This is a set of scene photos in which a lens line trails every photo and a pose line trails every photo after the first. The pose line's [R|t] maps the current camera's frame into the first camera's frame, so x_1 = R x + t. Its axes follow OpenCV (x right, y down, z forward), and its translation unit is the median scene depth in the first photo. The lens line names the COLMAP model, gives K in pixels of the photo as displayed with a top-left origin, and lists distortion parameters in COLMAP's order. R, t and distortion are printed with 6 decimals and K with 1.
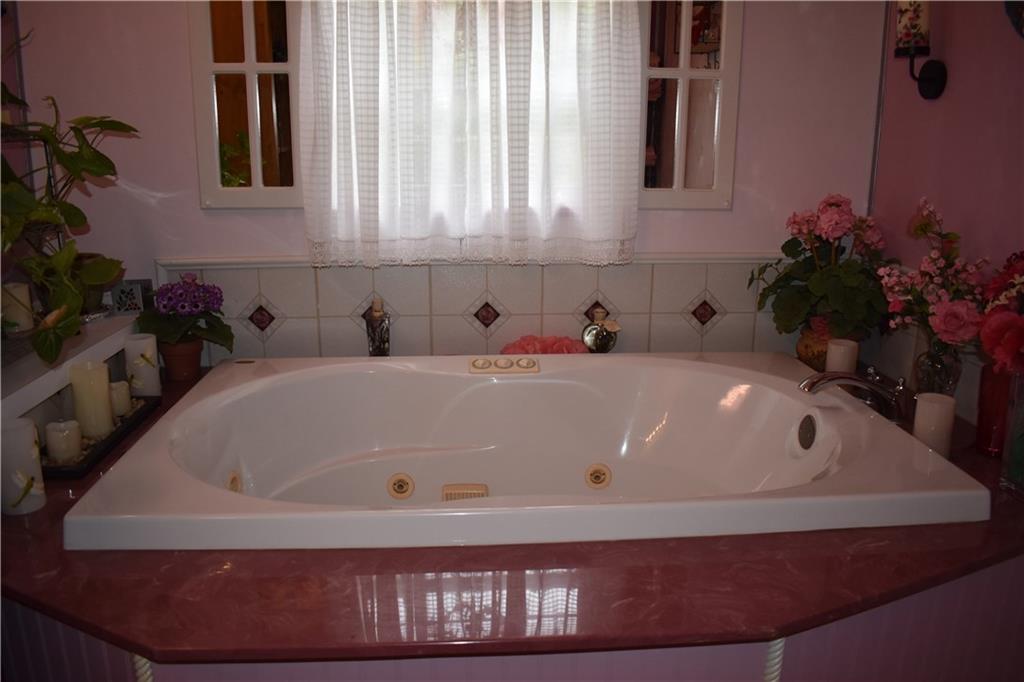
lens RADIAL K [[786.7, 0, 517.7], [0, 786.7, 339.7], [0, 0, 1]] dist [-0.109394, 0.029185]
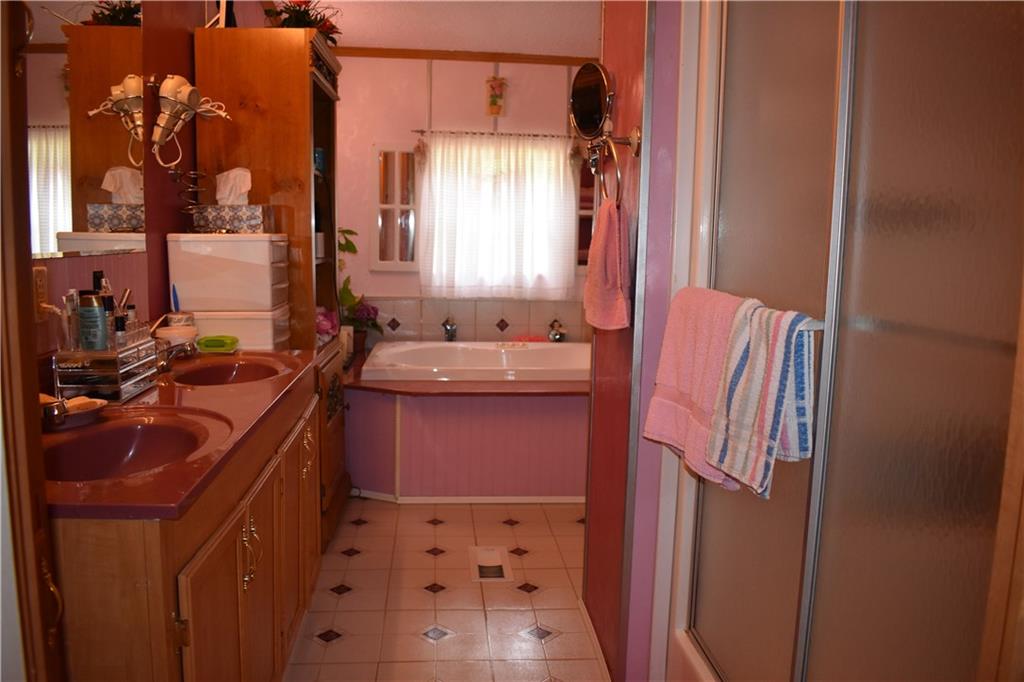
lens RADIAL K [[786.7, 0, 509.2], [0, 786.7, 340.3], [0, 0, 1]] dist [-0.109394, 0.029185]
pose [[0.999531, 0.009104, 0.029243, -0.089230], [-0.004960, 0.990313, -0.138761, 0.323265], [-0.030223, 0.138551, 0.989894, -1.143311]]
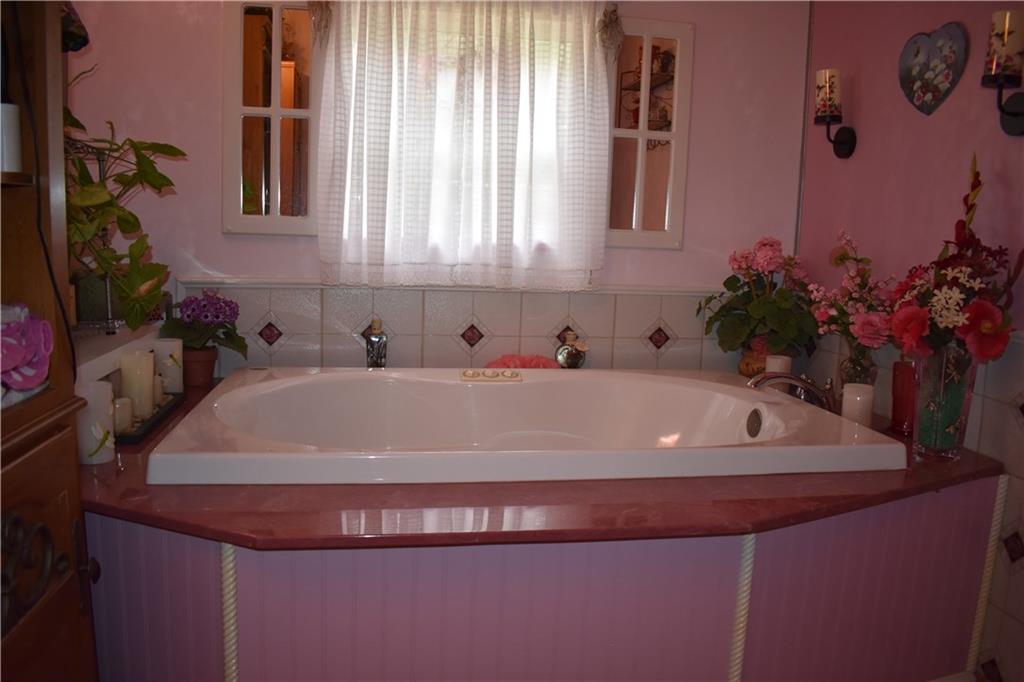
lens RADIAL K [[786.7, 0, 514.2], [0, 786.7, 342.6], [0, 0, 1]] dist [-0.109394, 0.029185]
pose [[0.995282, 0.016047, 0.095687, -0.095780], [-0.005337, 0.993790, -0.111148, 0.114269], [-0.096876, 0.110113, 0.989187, -0.140361]]
